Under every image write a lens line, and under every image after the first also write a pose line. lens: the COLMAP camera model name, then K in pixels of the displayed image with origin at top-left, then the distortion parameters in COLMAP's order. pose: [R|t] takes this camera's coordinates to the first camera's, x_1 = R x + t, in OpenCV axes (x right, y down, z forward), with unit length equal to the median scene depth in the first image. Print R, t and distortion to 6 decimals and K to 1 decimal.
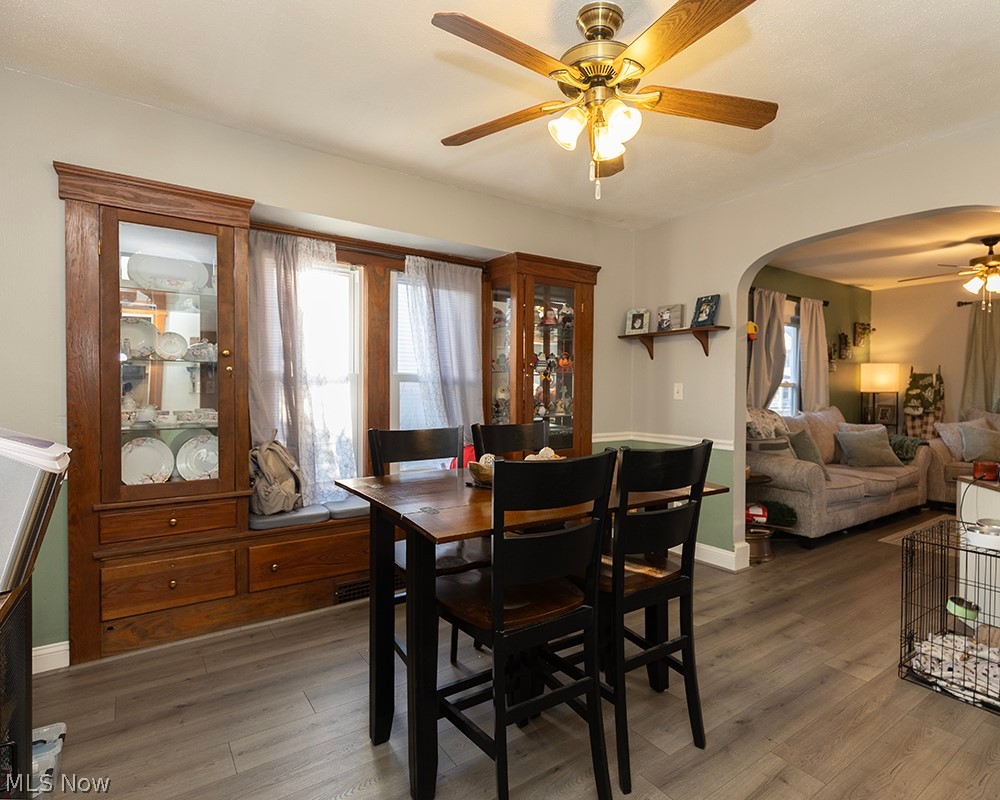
lens RADIAL K [[535.2, 0, 474.1], [0, 535.2, 396.8], [0, 0, 1]] dist [-0.000752, -0.000454]
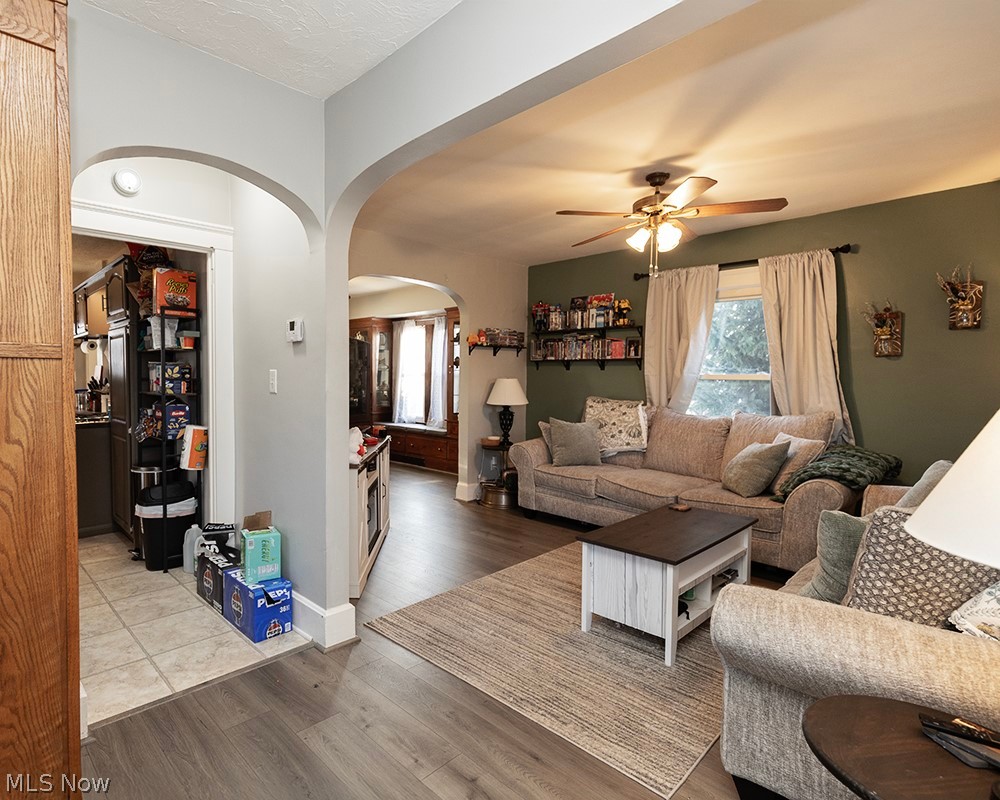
lens RADIAL K [[535.2, 0, 474.1], [0, 535.2, 396.8], [0, 0, 1]] dist [-0.000752, -0.000454]
pose [[0.212904, 0.031961, -0.976550, 1.917721], [-0.020130, 0.999396, 0.028320, -0.013488], [0.976866, 0.013629, 0.213419, 0.732147]]
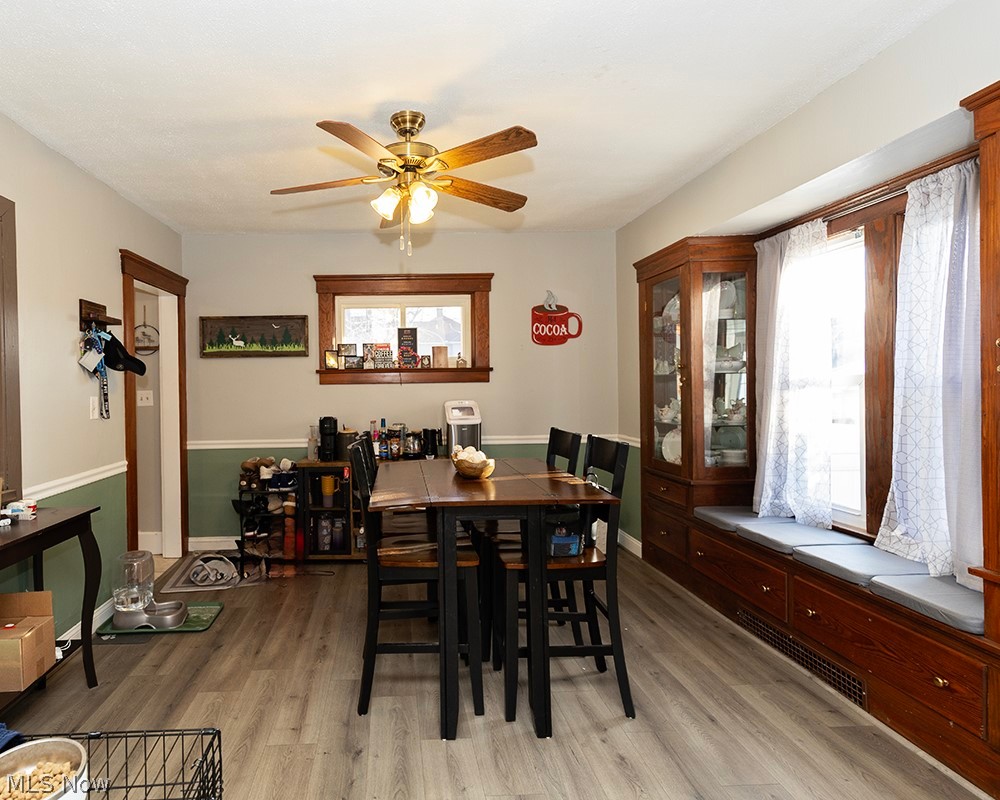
lens RADIAL K [[535.2, 0, 474.1], [0, 535.2, 396.8], [0, 0, 1]] dist [-0.000752, -0.000454]
pose [[-0.407722, 0.019897, -0.912889, 0.667815], [-0.000684, 0.999756, 0.022096, -0.030317], [0.913106, 0.009634, -0.407609, 0.810966]]
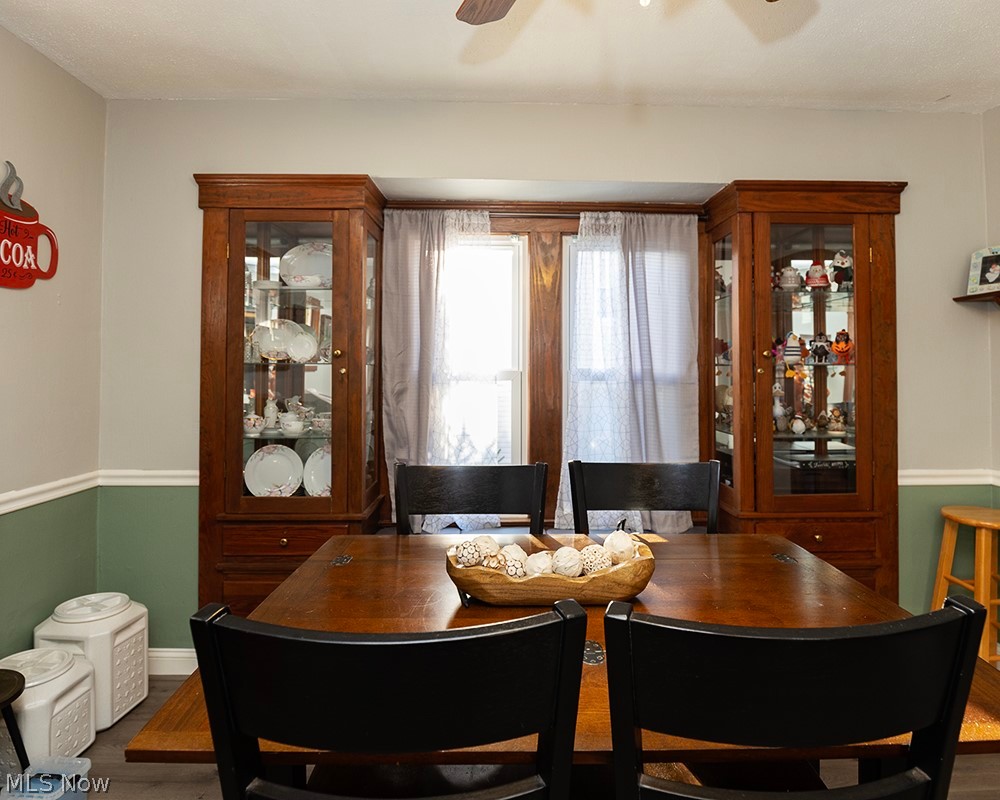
lens RADIAL K [[571.0, 0, 501.4], [0, 571.0, 360.0], [0, 0, 1]] dist [0.001381, -0.033900]
pose [[0.848726, -0.019751, -0.528463, 0.198070], [-0.000810, 0.999253, -0.038647, -0.027276], [0.528832, 0.033229, 0.848076, 0.272323]]
